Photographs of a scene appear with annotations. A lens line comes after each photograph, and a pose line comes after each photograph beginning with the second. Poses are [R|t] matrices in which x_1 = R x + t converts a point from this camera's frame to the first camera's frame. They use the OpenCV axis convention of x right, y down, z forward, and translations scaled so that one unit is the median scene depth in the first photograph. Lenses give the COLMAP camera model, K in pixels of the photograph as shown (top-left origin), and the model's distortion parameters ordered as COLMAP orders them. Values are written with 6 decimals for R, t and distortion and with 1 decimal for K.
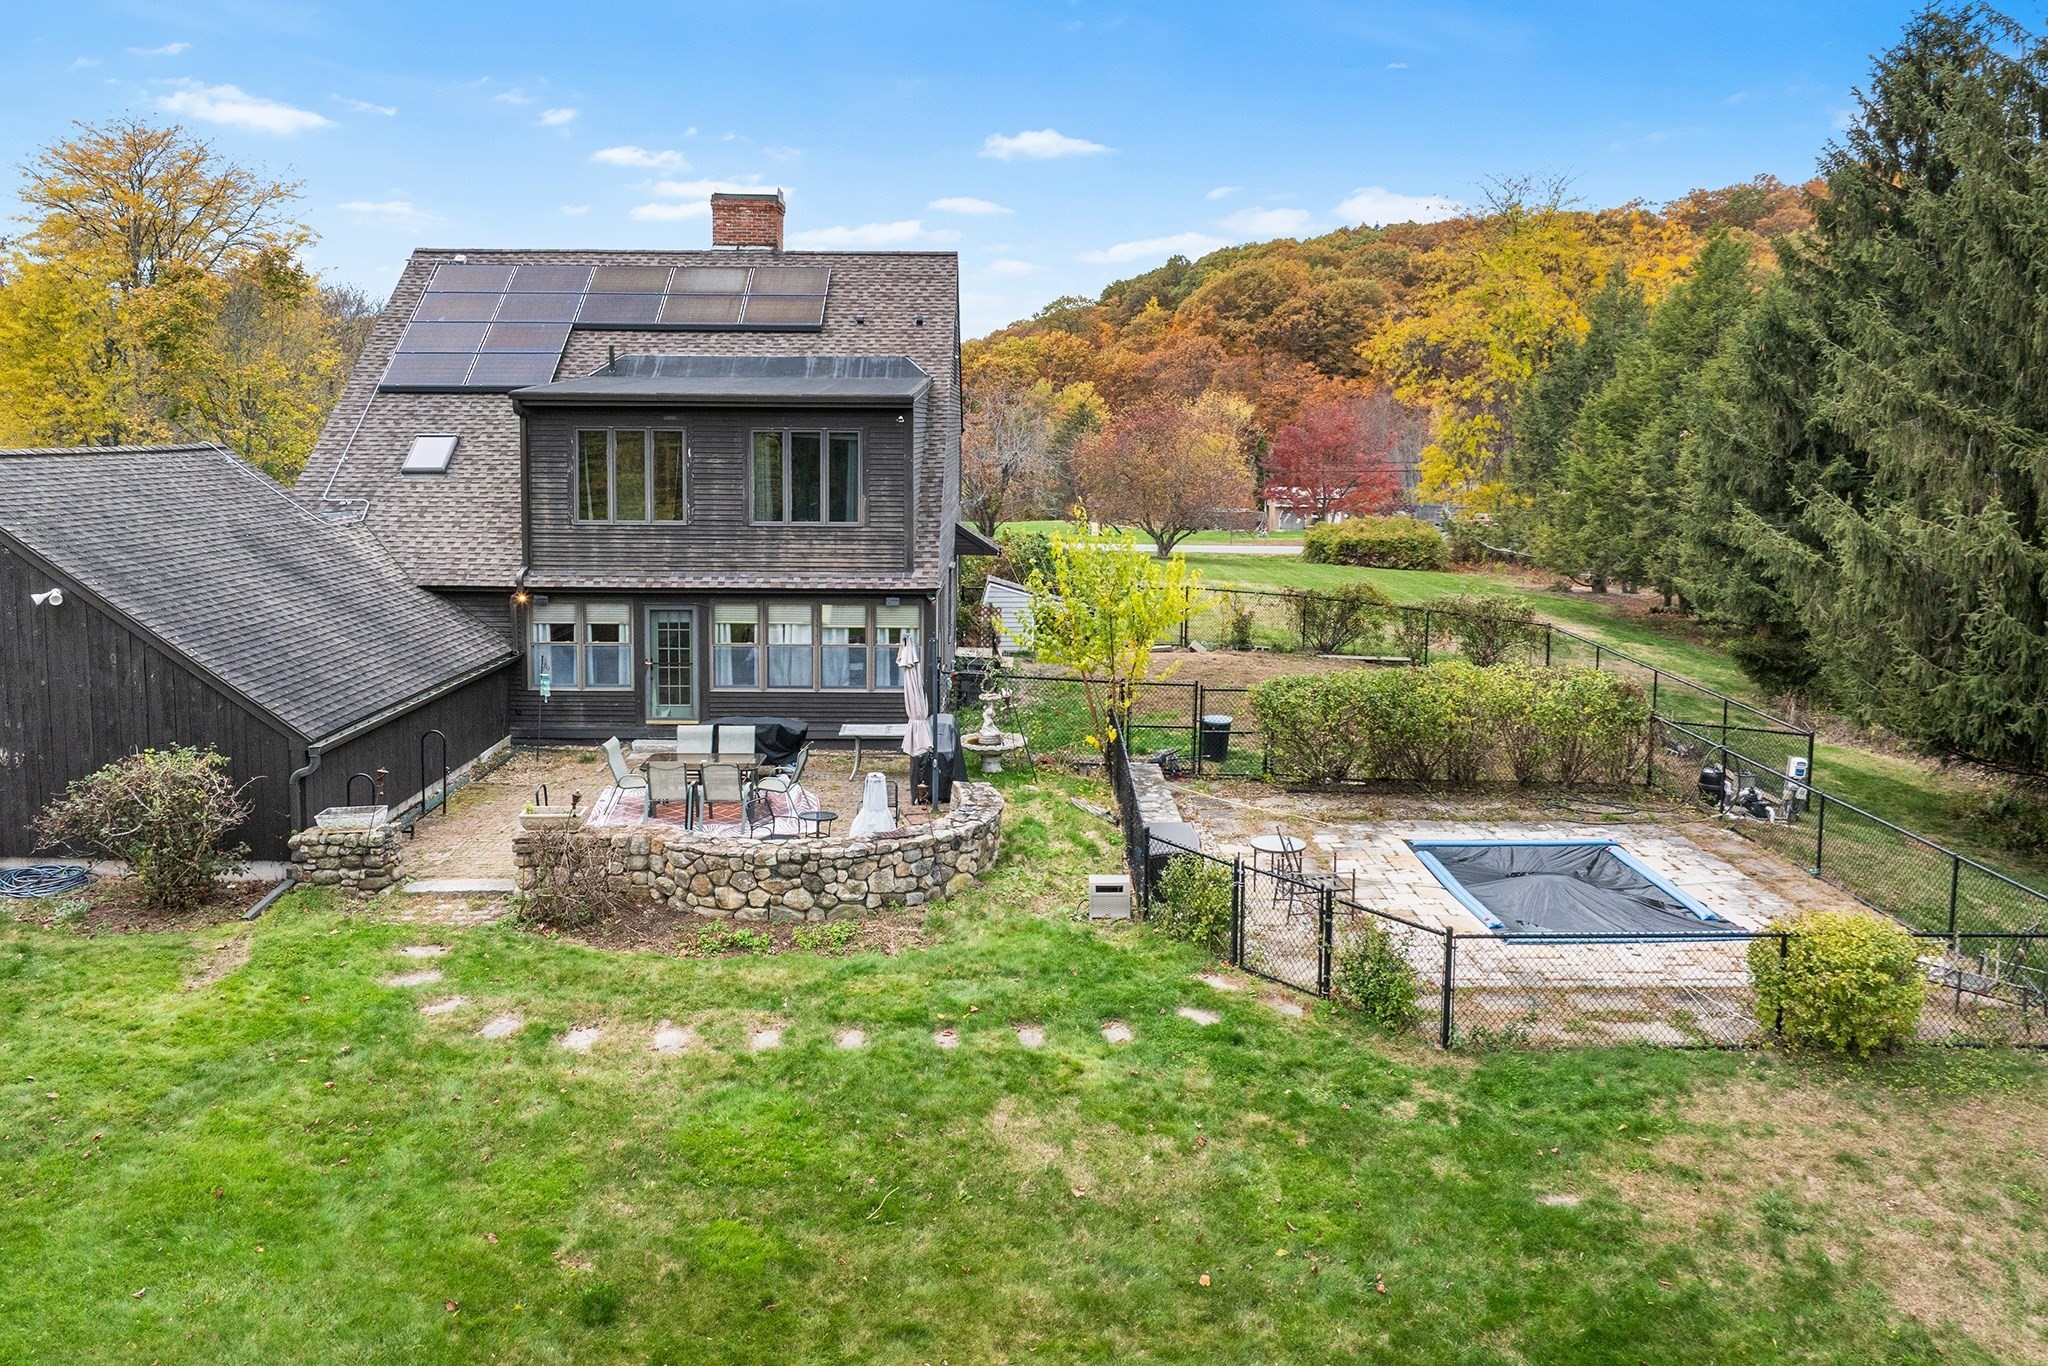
lens RADIAL K [[1475.6, 0, 1030.8], [0, 1475.6, 561.2], [0, 0, 1]] dist [-0.040049, 0.017314]
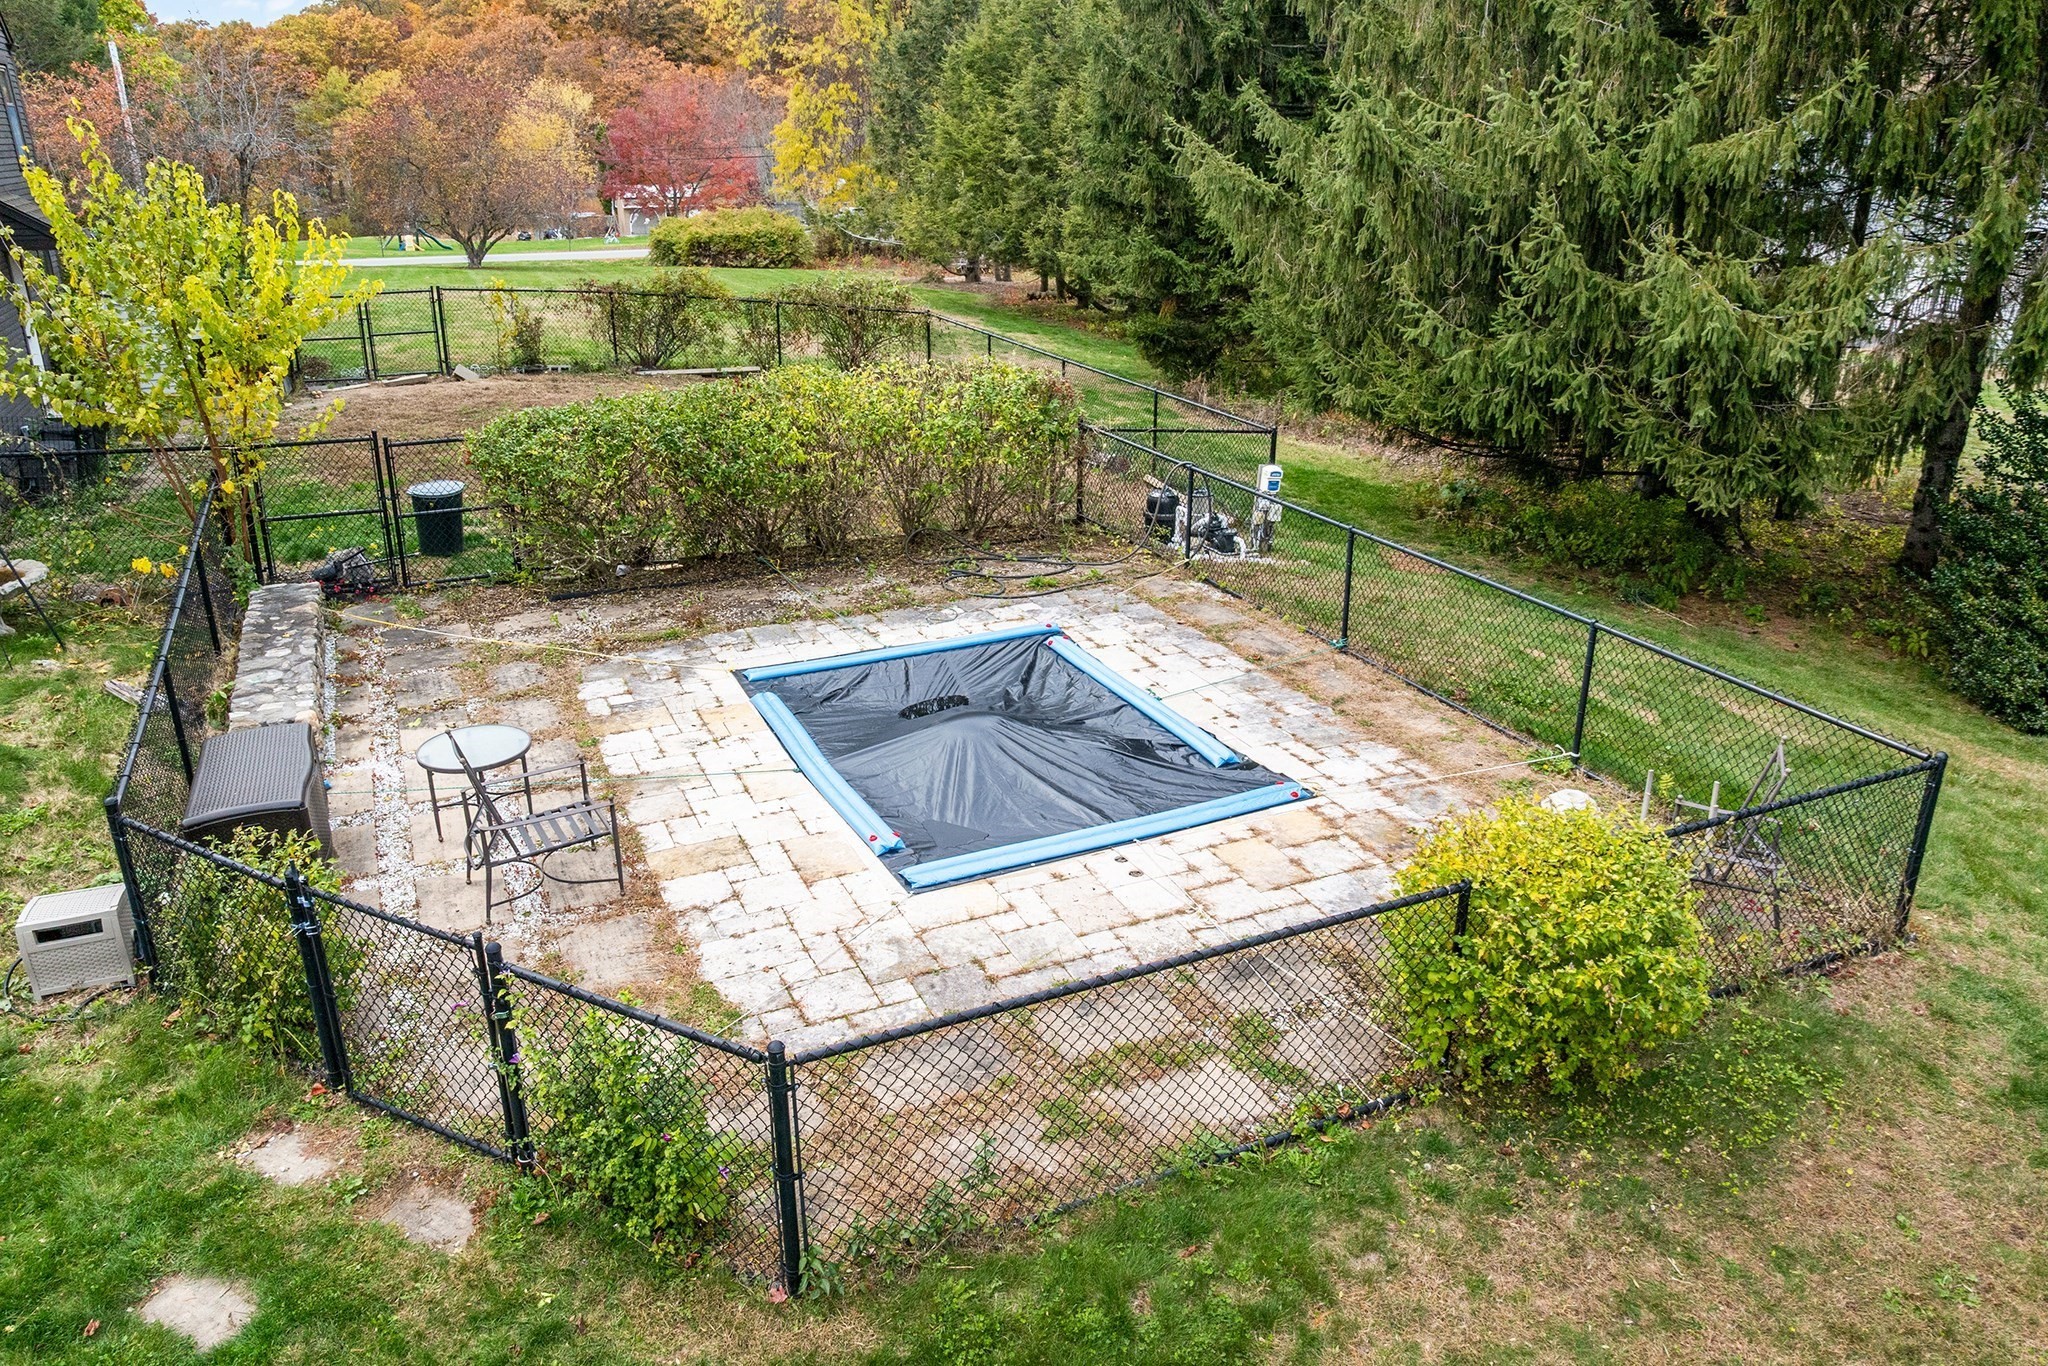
lens RADIAL K [[1475.6, 0, 1035.0], [0, 1475.6, 665.6], [0, 0, 1]] dist [-0.040049, 0.017314]
pose [[0.913520, -0.148494, 0.378721, 0.119084], [0.045668, 0.962545, 0.267249, 0.027472], [-0.404221, -0.226842, 0.886086, 0.358058]]
